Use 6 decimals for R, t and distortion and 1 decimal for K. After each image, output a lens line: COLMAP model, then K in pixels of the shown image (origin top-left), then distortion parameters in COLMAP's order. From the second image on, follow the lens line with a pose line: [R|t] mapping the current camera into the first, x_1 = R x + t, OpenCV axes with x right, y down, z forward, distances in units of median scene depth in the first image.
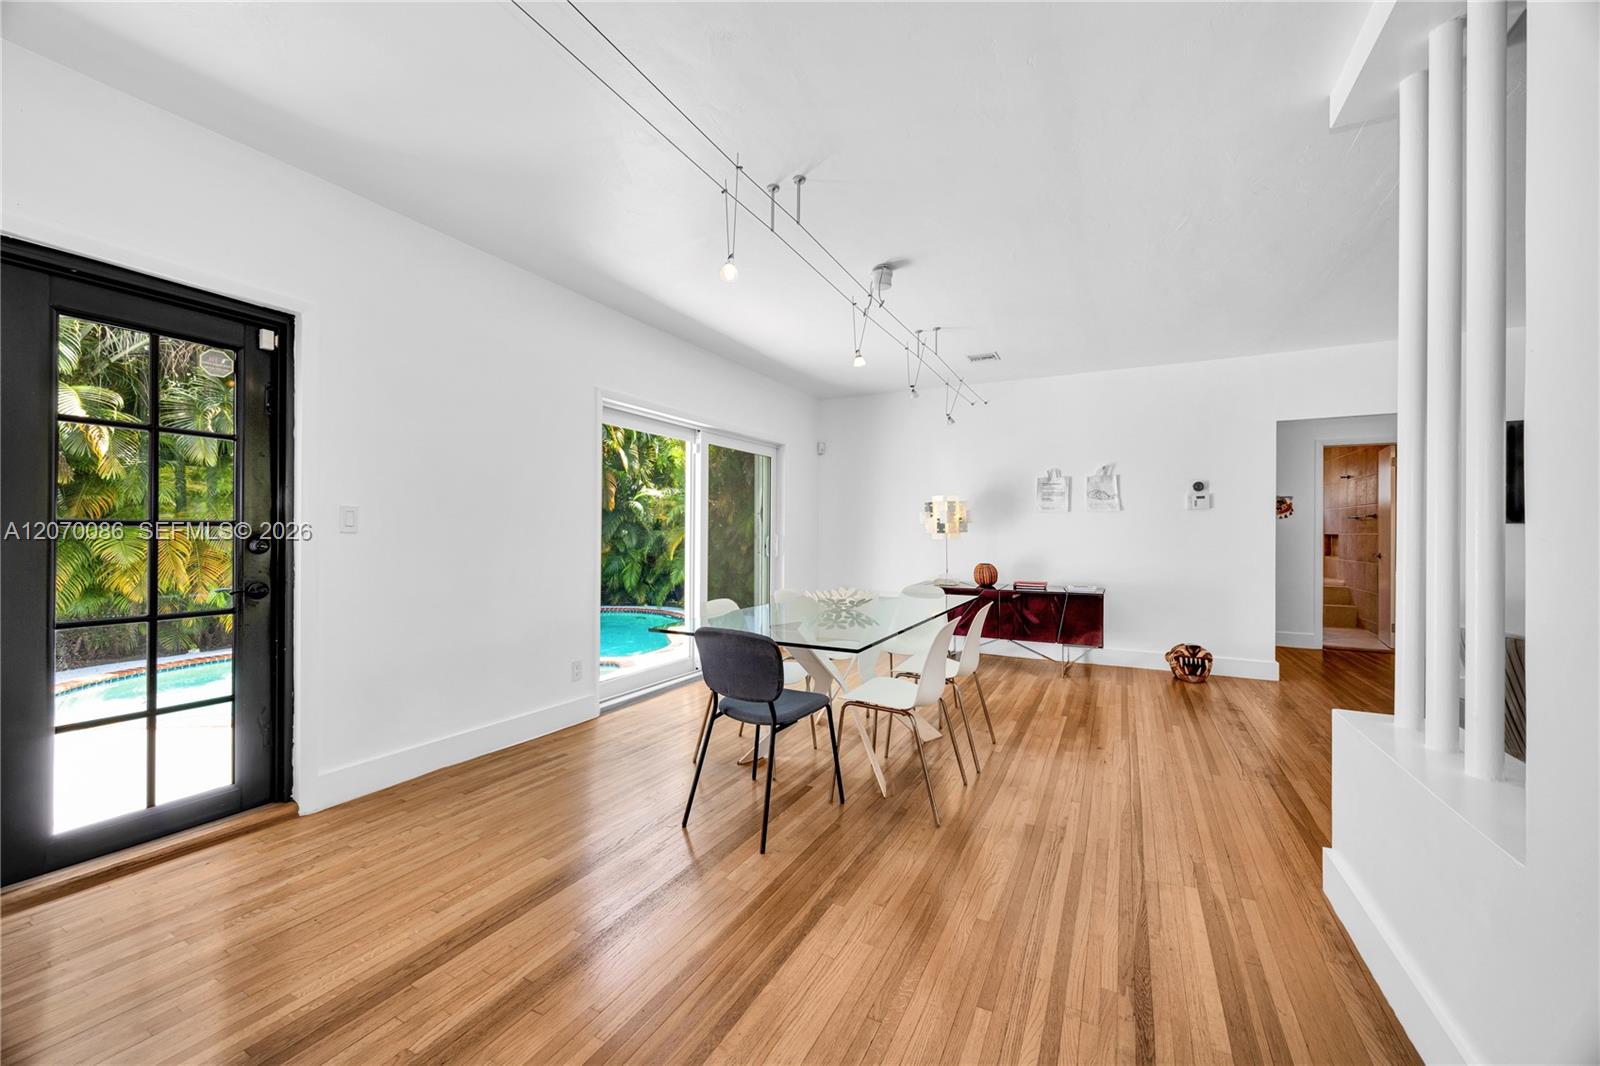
lens RADIAL K [[608.4, 0, 825.7], [0, 608.4, 538.4], [0, 0, 1]] dist [0.001713, -0.000730]
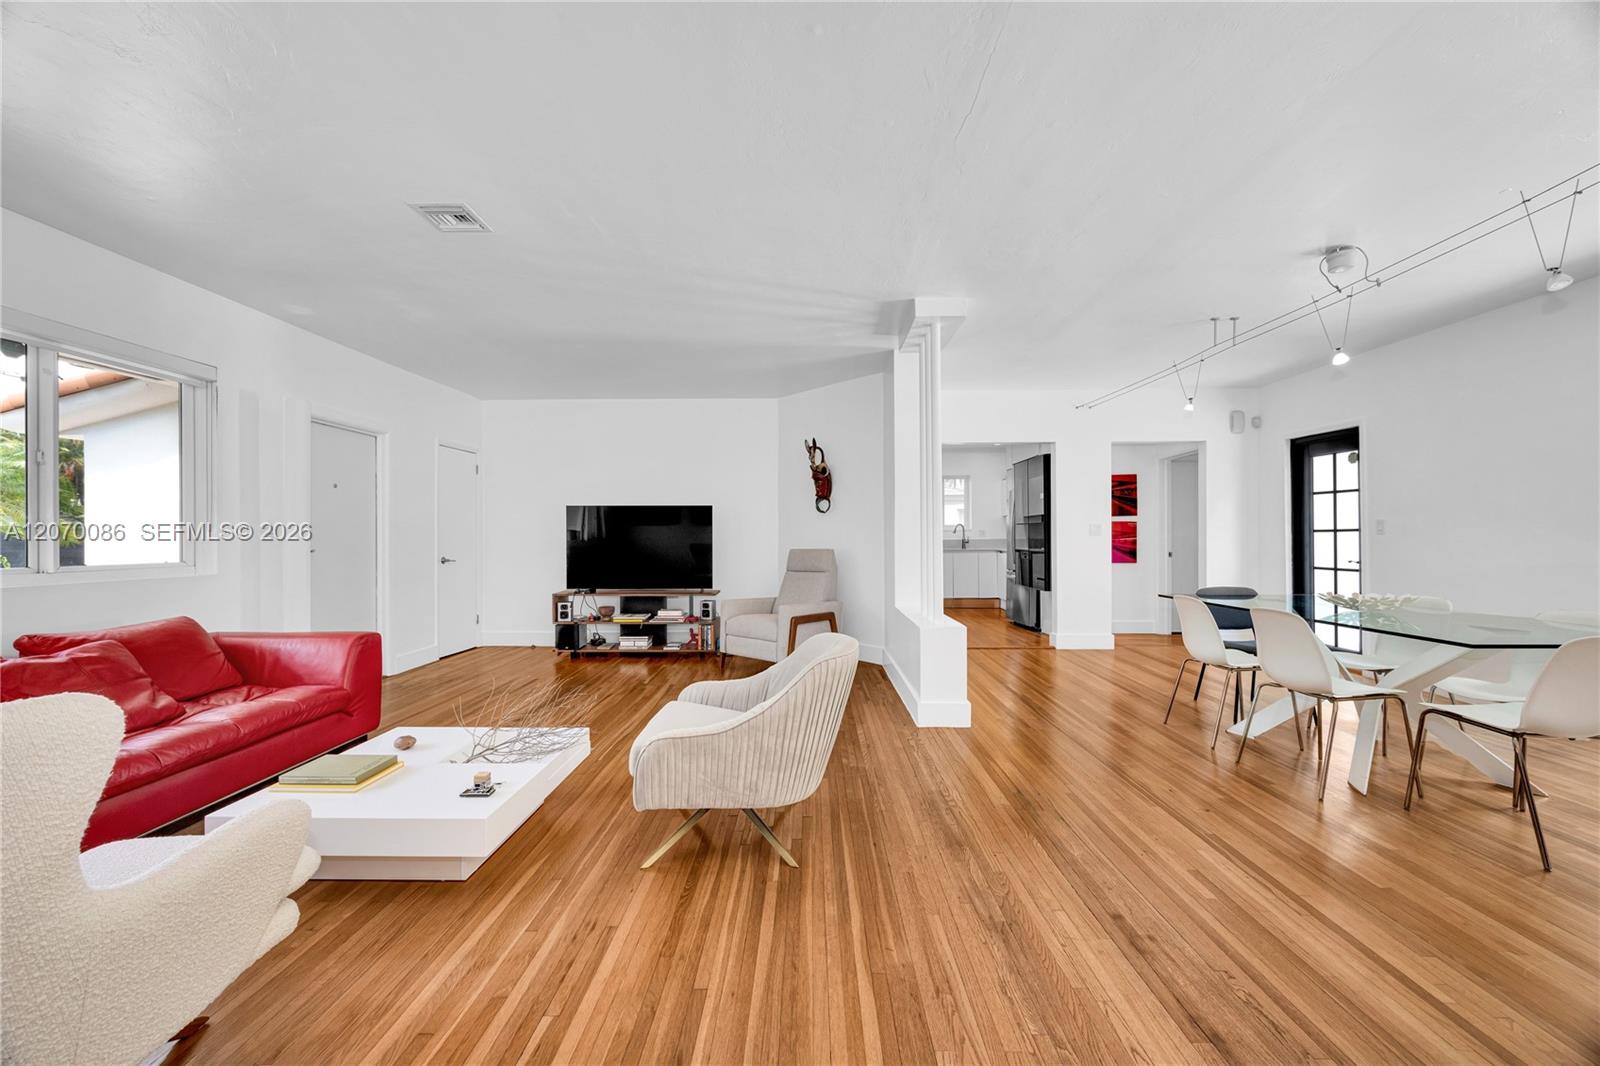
lens RADIAL K [[608.4, 0, 801.3], [0, 608.4, 539.9], [0, 0, 1]] dist [0.001713, -0.000730]
pose [[-0.903512, 0.000287, -0.428563, 0.814394], [-0.002784, 0.999975, 0.006539, -0.003987], [0.428554, 0.007101, -0.903488, 0.958586]]
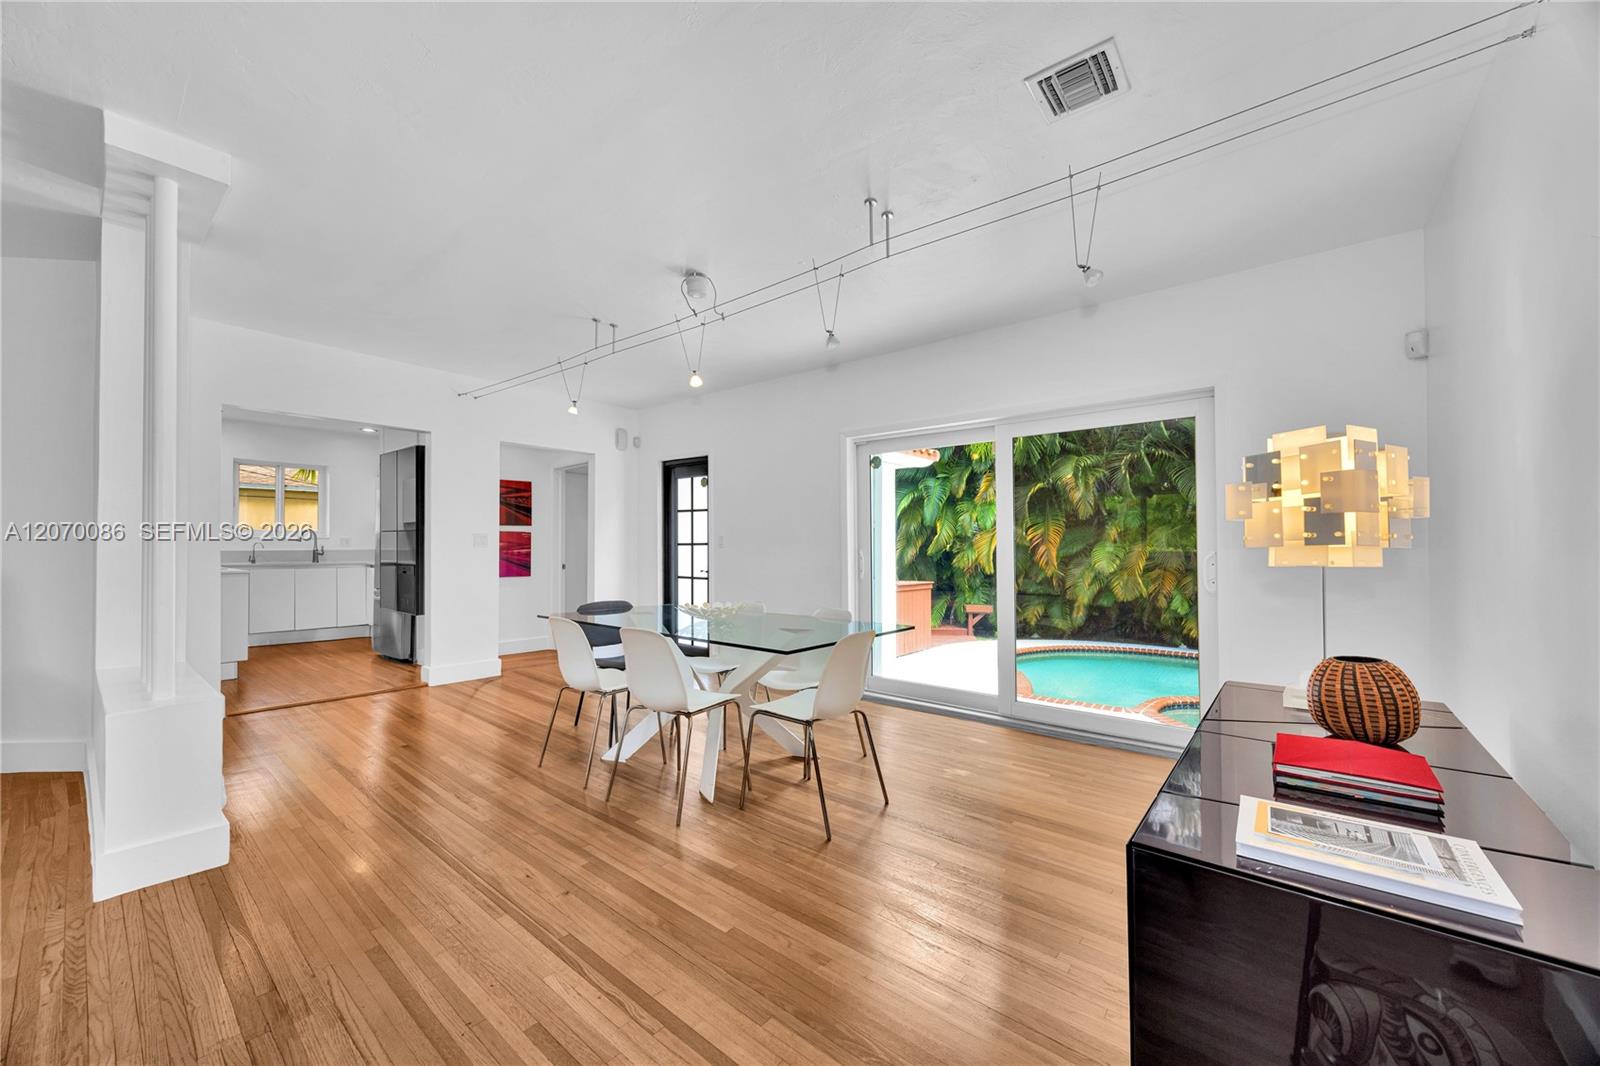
lens RADIAL K [[608.4, 0, 799.4], [0, 608.4, 540.7], [0, 0, 1]] dist [0.001713, -0.000730]
pose [[-0.232850, -0.016844, -0.972367, 0.653713], [-0.009082, 0.999844, -0.015145, -0.006244], [0.972470, 0.005304, -0.232966, 0.890904]]
